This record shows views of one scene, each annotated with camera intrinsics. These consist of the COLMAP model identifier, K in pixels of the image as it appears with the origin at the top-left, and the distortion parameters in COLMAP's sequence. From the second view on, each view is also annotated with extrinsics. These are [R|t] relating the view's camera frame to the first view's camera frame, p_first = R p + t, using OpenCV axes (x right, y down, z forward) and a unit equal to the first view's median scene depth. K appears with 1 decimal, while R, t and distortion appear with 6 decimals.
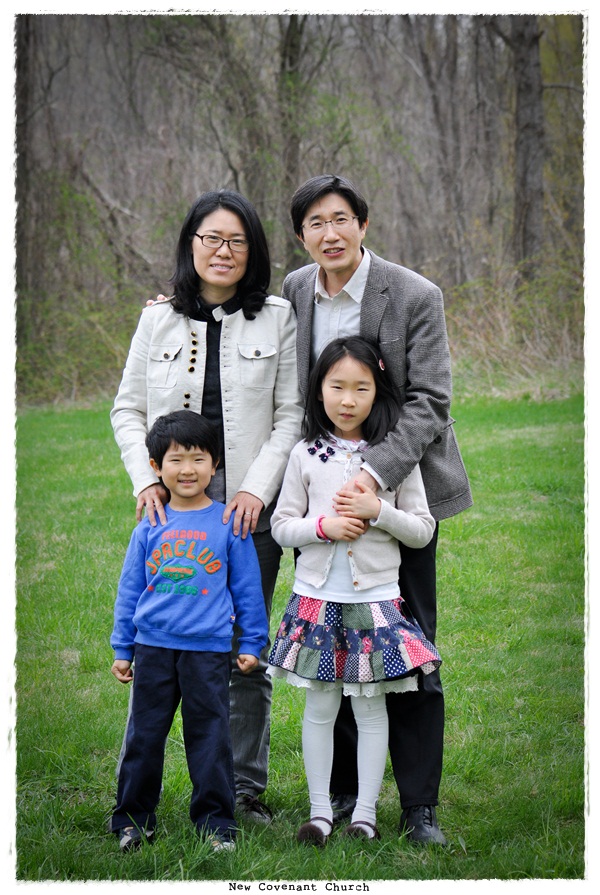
lens RADIAL K [[2802.2, 0, 298.7], [0, 2802.2, 443.6], [0, 0, 1]] dist [-0.180747, 0.000000]
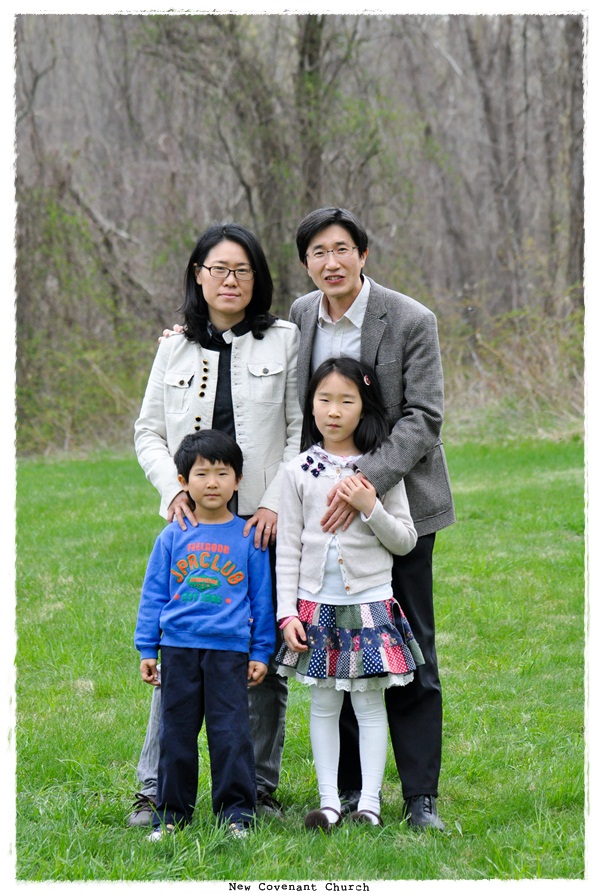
lens RADIAL K [[3328.7, 0, 300.4], [0, 3328.7, 452.4], [0, 0, 1]] dist [0.083633, 0.000000]
pose [[0.999904, -0.011179, -0.008230, 0.004238], [0.011043, 0.999805, -0.016361, 0.008373], [0.008411, 0.016269, 0.999832, -0.125872]]
